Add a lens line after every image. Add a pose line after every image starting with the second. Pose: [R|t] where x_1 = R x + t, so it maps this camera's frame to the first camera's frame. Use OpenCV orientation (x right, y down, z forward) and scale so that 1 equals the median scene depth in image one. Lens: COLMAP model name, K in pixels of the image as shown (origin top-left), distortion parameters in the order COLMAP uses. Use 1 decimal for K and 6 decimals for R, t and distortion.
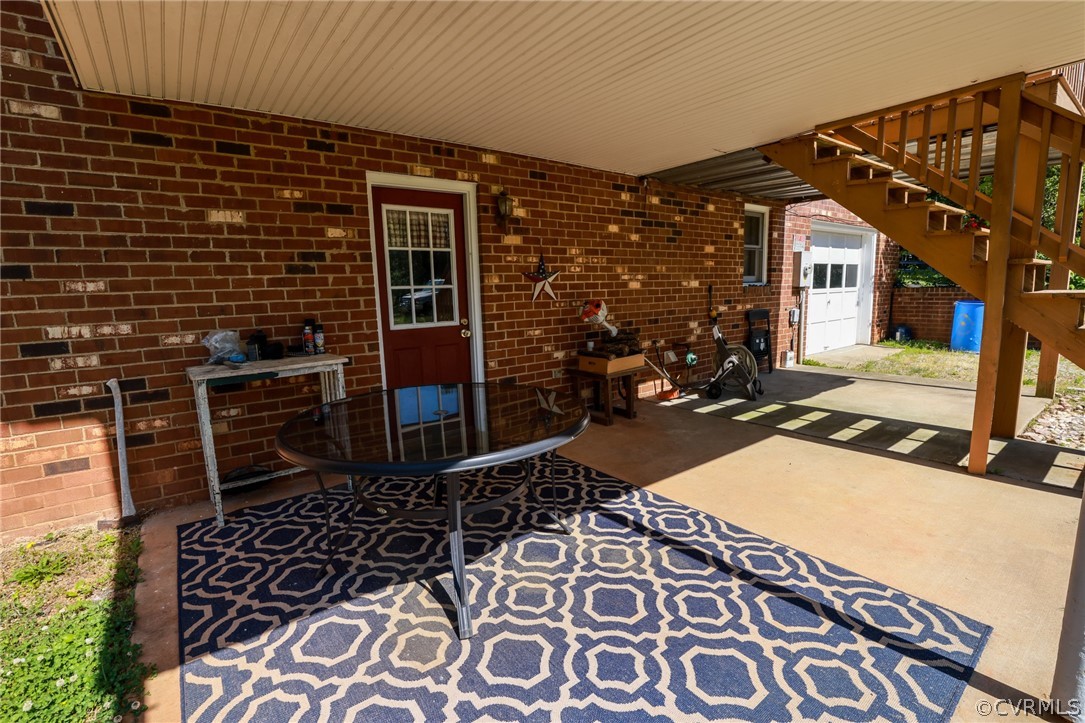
lens RADIAL K [[495.8, 0, 542.6], [0, 495.8, 362.9], [0, 0, 1]] dist [-0.029389, 0.000130]
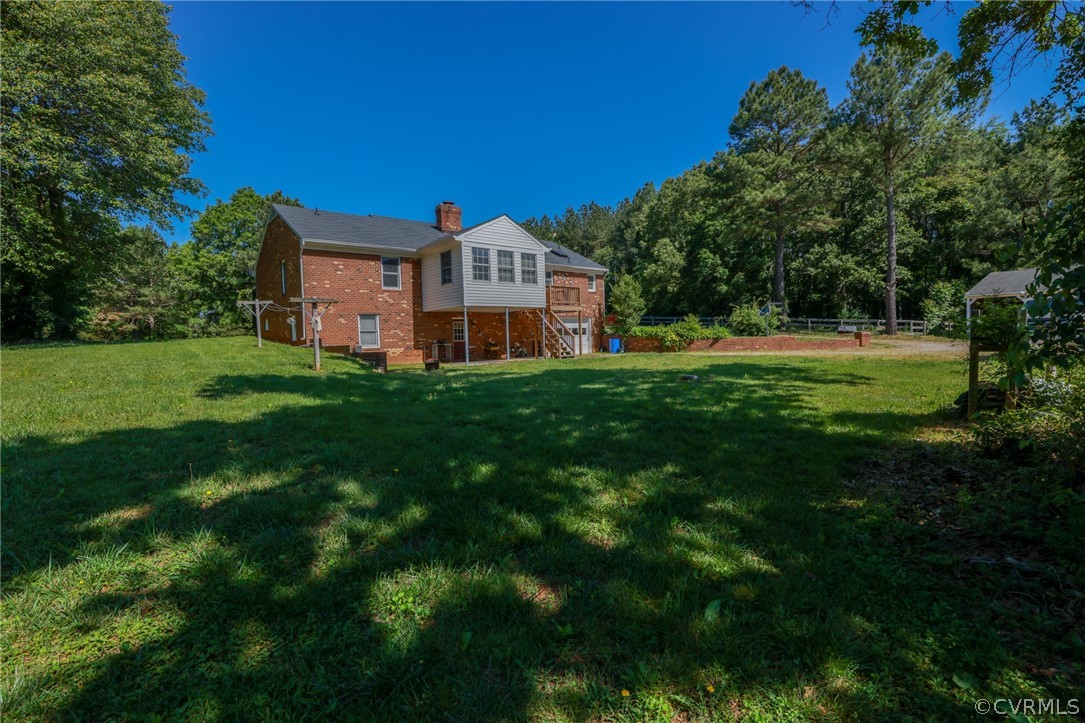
lens RADIAL K [[495.8, 0, 542.9], [0, 495.8, 362.5], [0, 0, 1]] dist [-0.029389, 0.000130]
pose [[0.998714, 0.000078, 0.050691, 0.423068], [0.005059, 0.994853, -0.101203, 0.717923], [-0.050438, 0.101329, 0.993574, -4.480332]]
